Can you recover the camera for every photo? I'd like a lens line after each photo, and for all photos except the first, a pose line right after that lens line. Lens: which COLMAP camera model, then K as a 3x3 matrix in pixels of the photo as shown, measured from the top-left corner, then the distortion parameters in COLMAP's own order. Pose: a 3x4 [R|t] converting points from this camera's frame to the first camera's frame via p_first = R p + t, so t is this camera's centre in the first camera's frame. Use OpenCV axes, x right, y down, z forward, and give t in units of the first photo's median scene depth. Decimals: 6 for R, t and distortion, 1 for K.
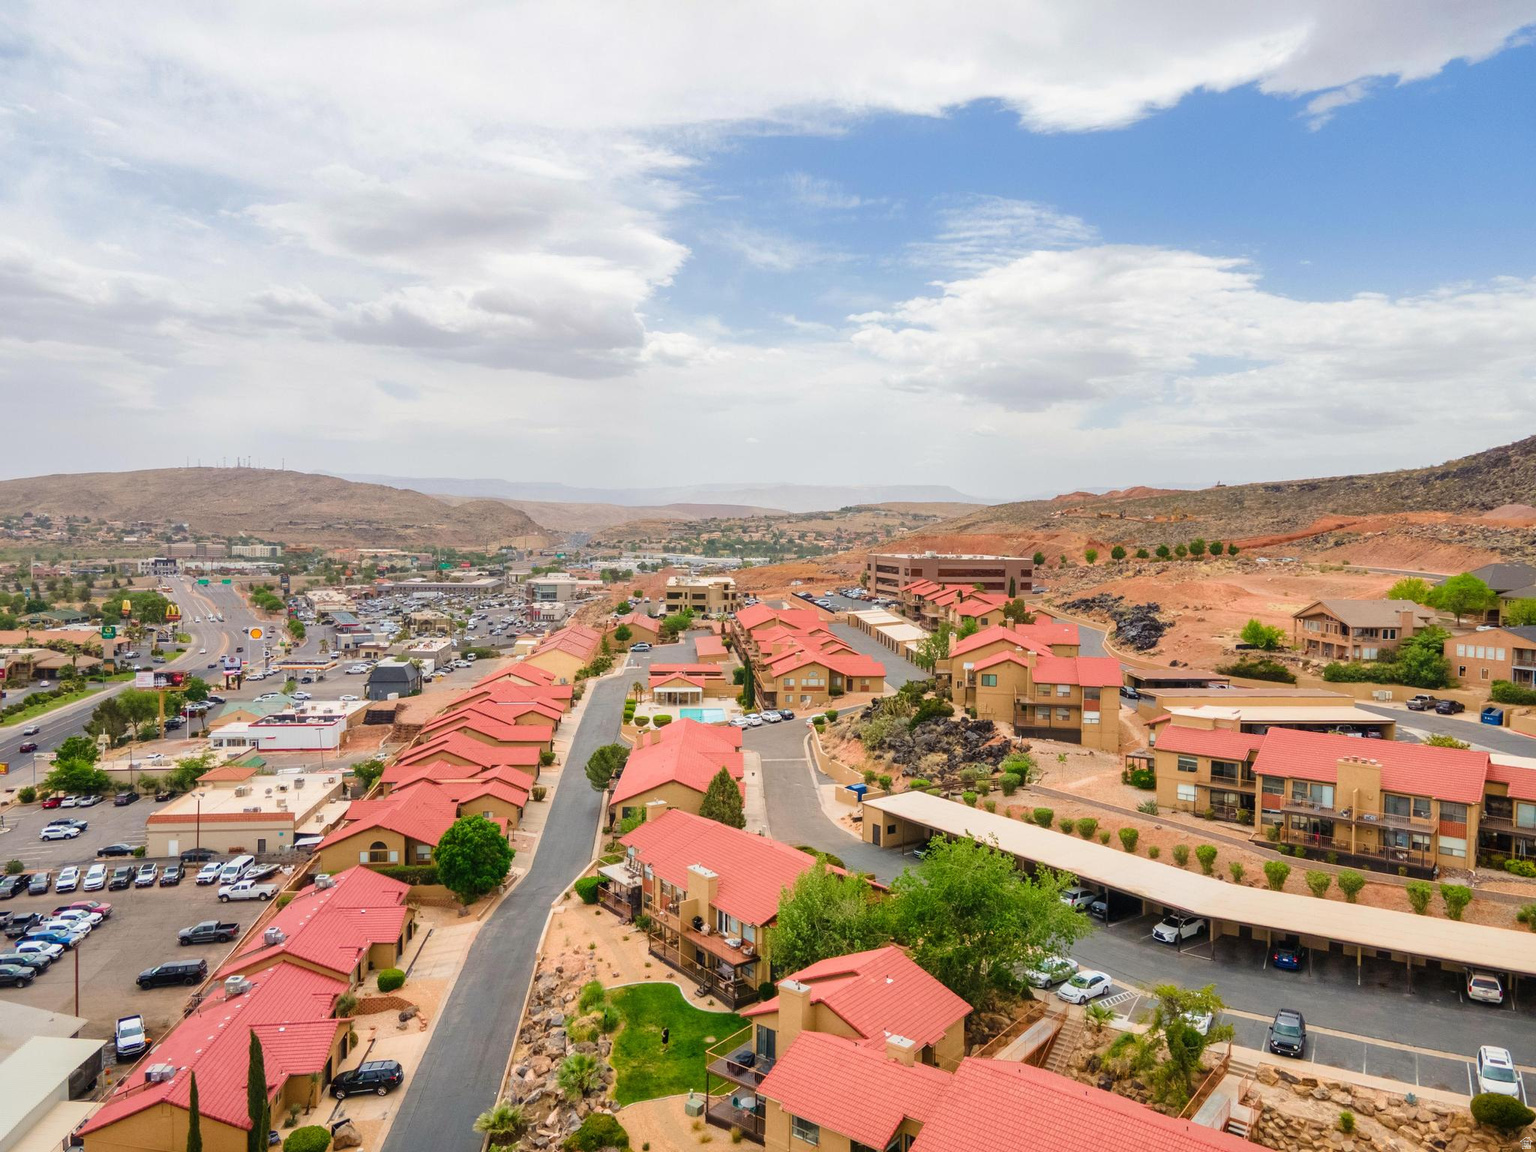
lens RADIAL K [[1119.7, 0, 762.8], [0, 1119.7, 551.7], [0, 0, 1]] dist [0.032038, 0.028571]
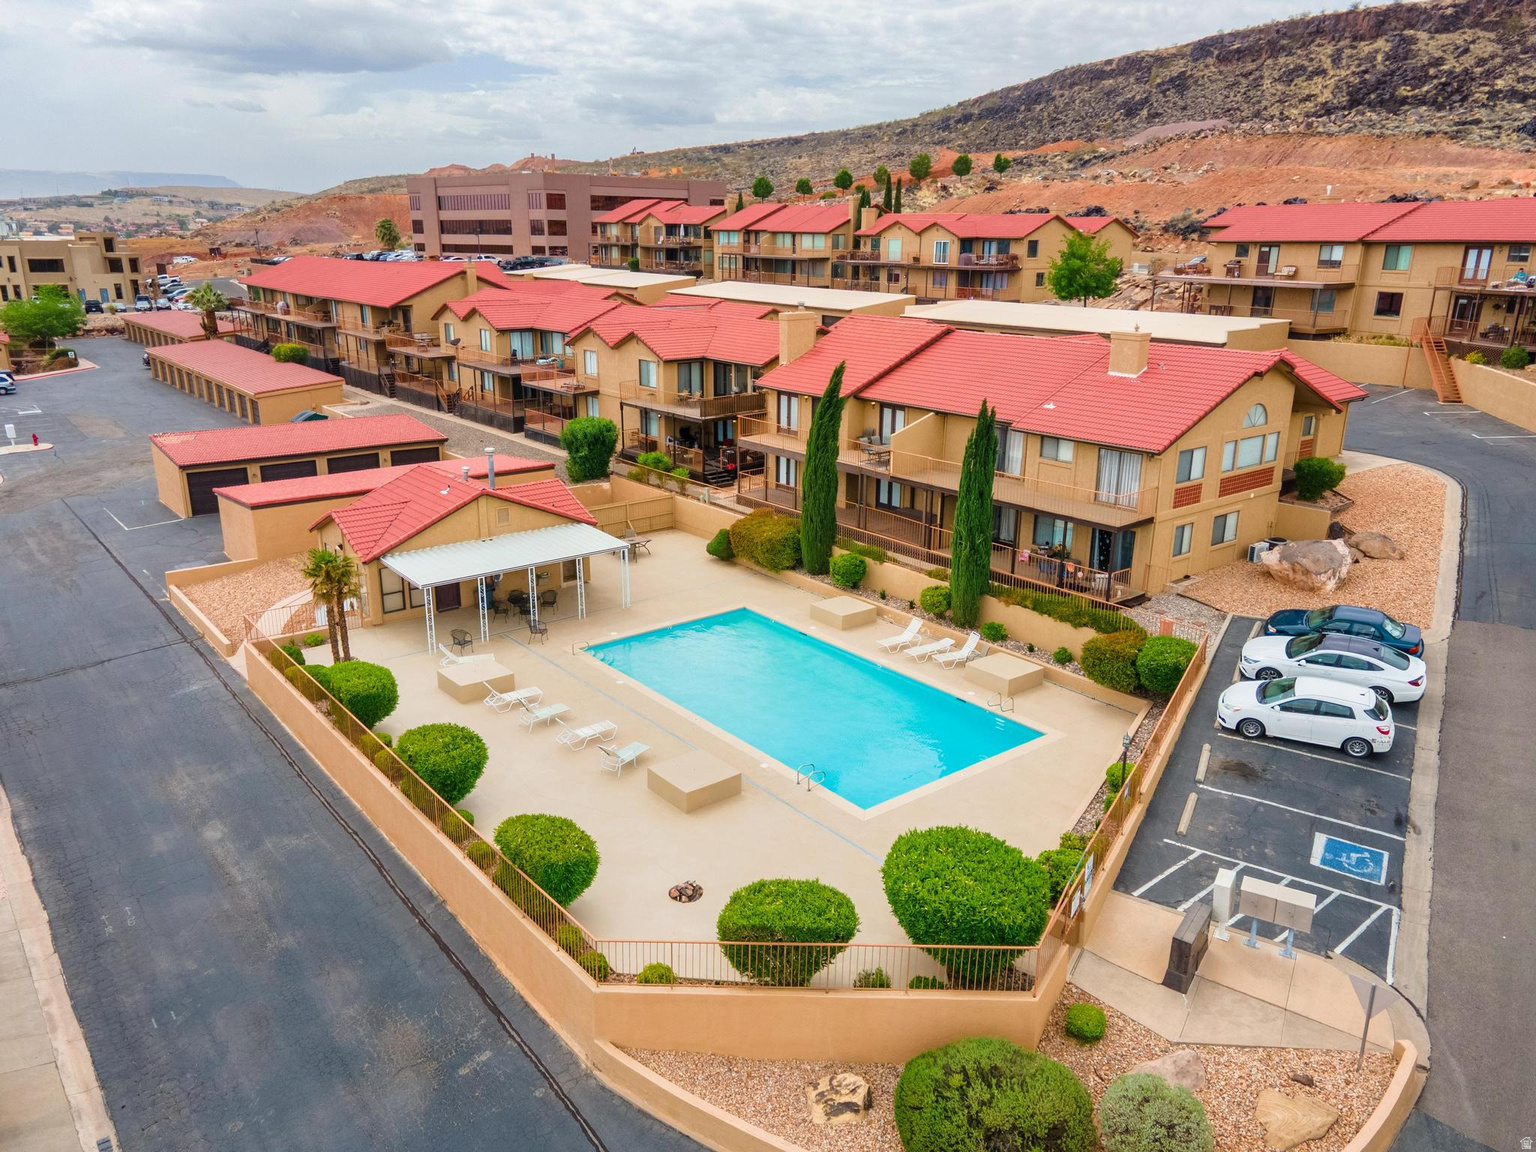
lens RADIAL K [[1119.7, 0, 767.0], [0, 1119.7, 570.5], [0, 0, 1]] dist [0.032038, 0.028571]
pose [[0.829958, -0.172215, 0.530576, -0.087627], [0.023185, 0.960979, 0.275649, 0.040726], [-0.557343, -0.216476, 0.801565, 0.473387]]
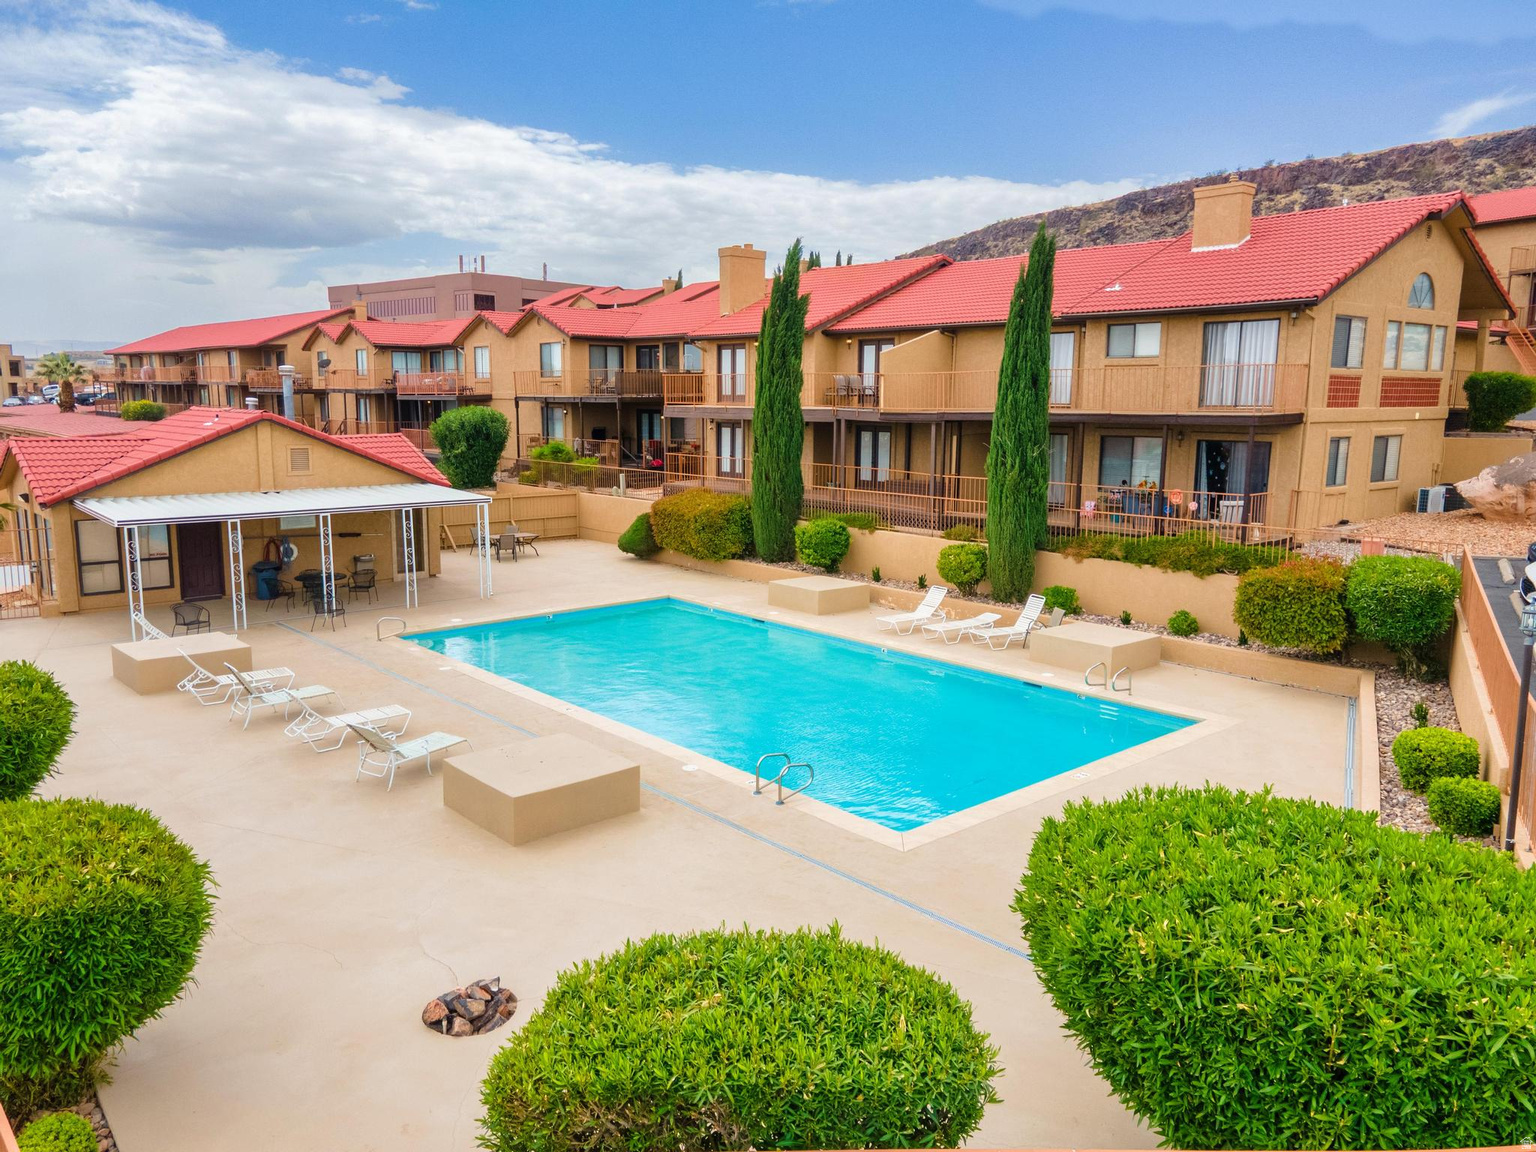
lens RADIAL K [[1119.7, 0, 765.8], [0, 1119.7, 568.7], [0, 0, 1]] dist [0.032038, 0.028571]
pose [[0.801990, -0.100967, 0.588742, -0.065683], [0.022757, 0.990060, 0.138793, 0.067126], [-0.596903, -0.097912, 0.796316, 0.505800]]
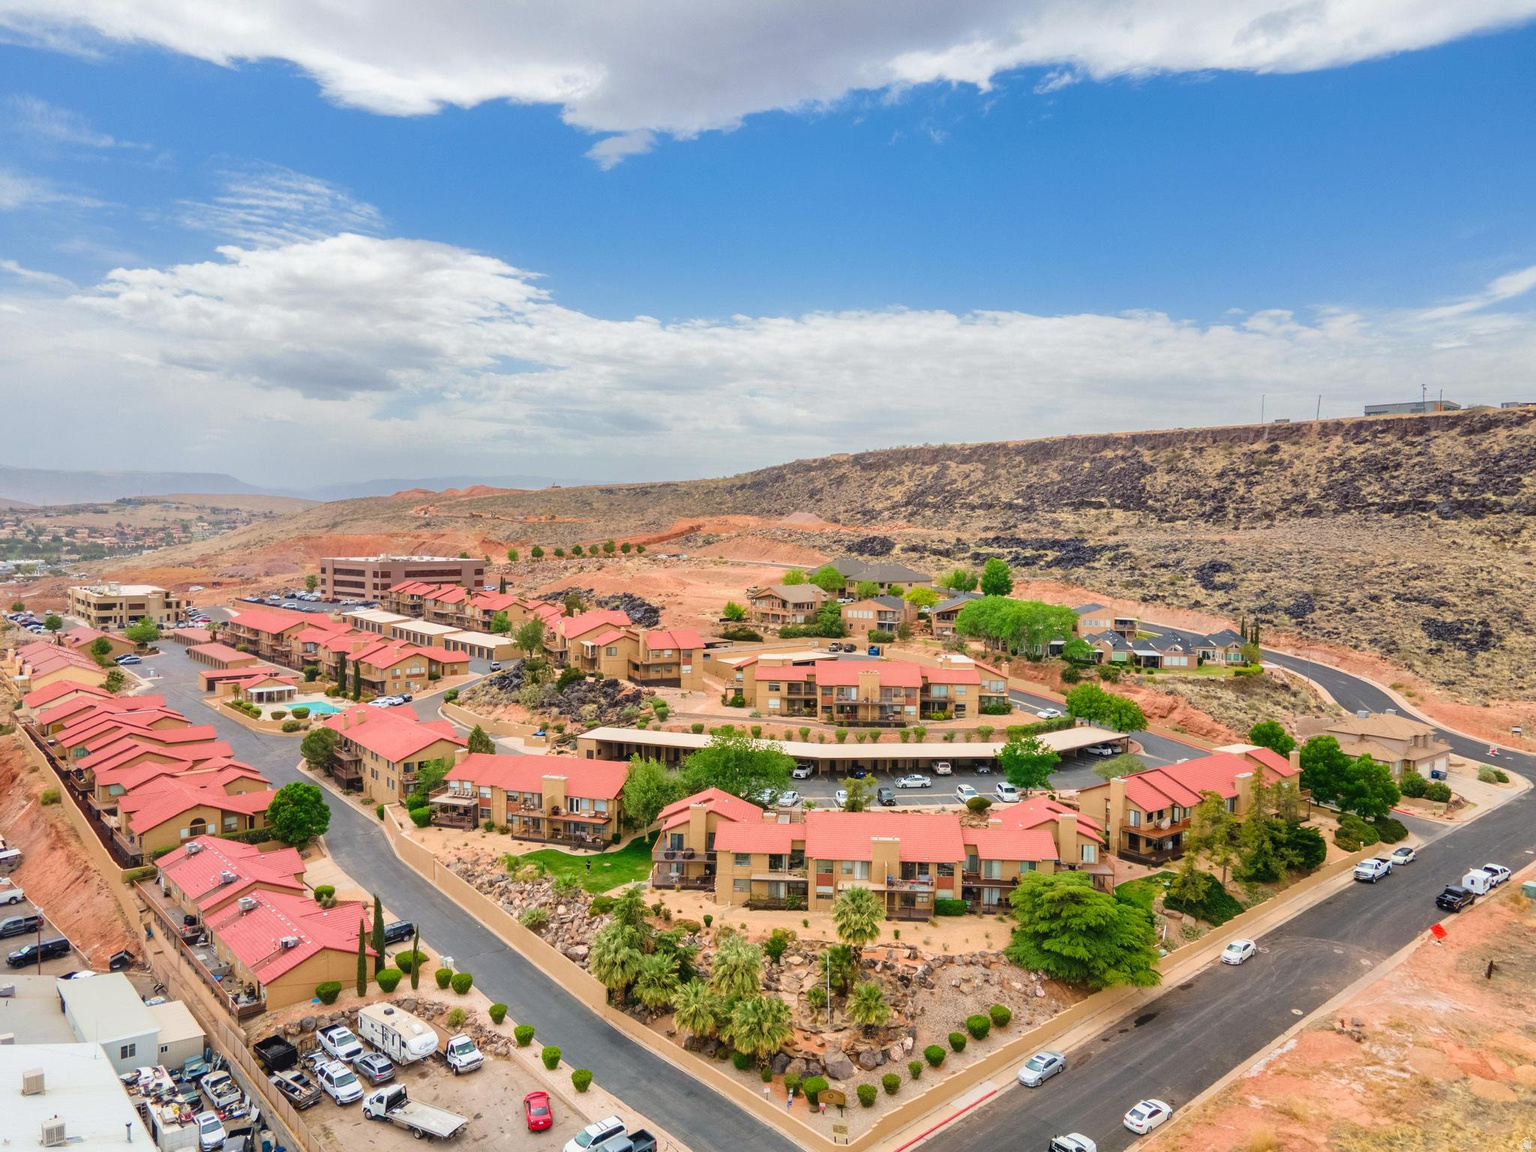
lens RADIAL K [[1119.7, 0, 769.3], [0, 1119.7, 583.0], [0, 0, 1]] dist [0.032038, 0.028571]
pose [[0.818014, -0.035633, 0.574094, -0.183361], [0.015638, 0.999088, 0.039730, -0.010671], [-0.574986, -0.023522, 0.817825, -0.113862]]
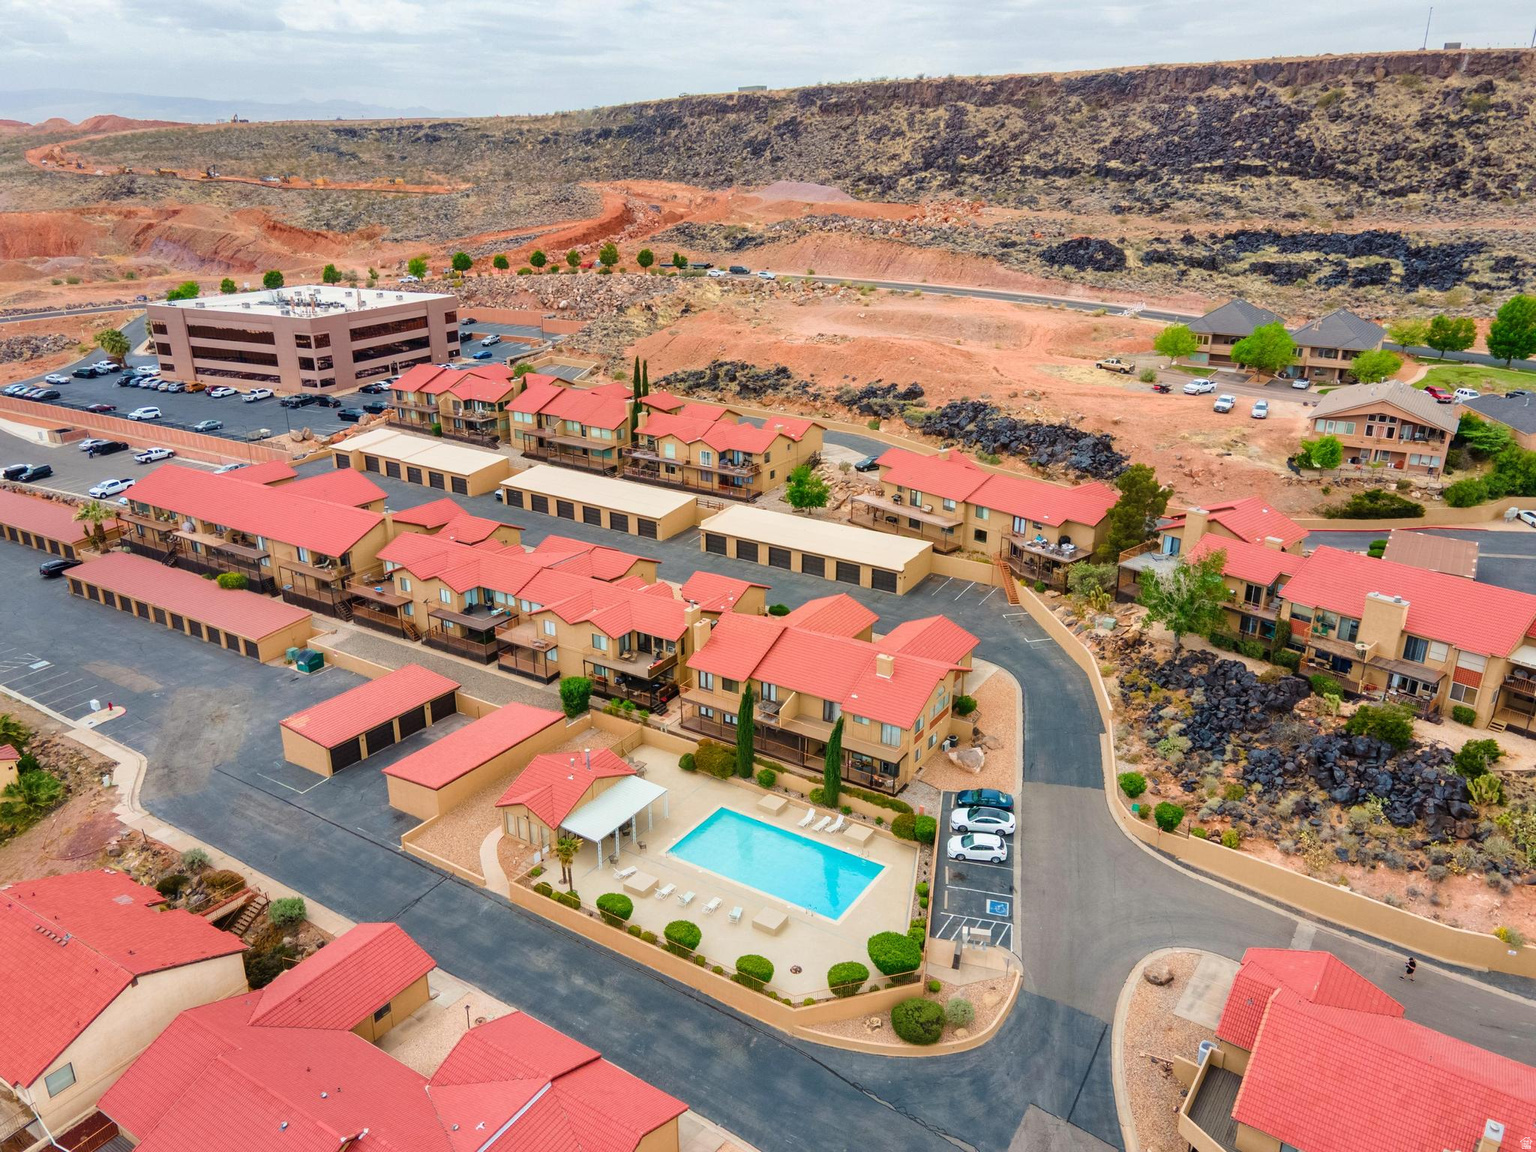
lens RADIAL K [[1119.7, 0, 765.1], [0, 1119.7, 570.0], [0, 0, 1]] dist [0.032038, 0.028571]
pose [[0.608032, -0.287692, 0.739953, -0.197383], [0.029418, 0.939558, 0.341124, -0.064020], [-0.793367, -0.185646, 0.579745, 0.425649]]
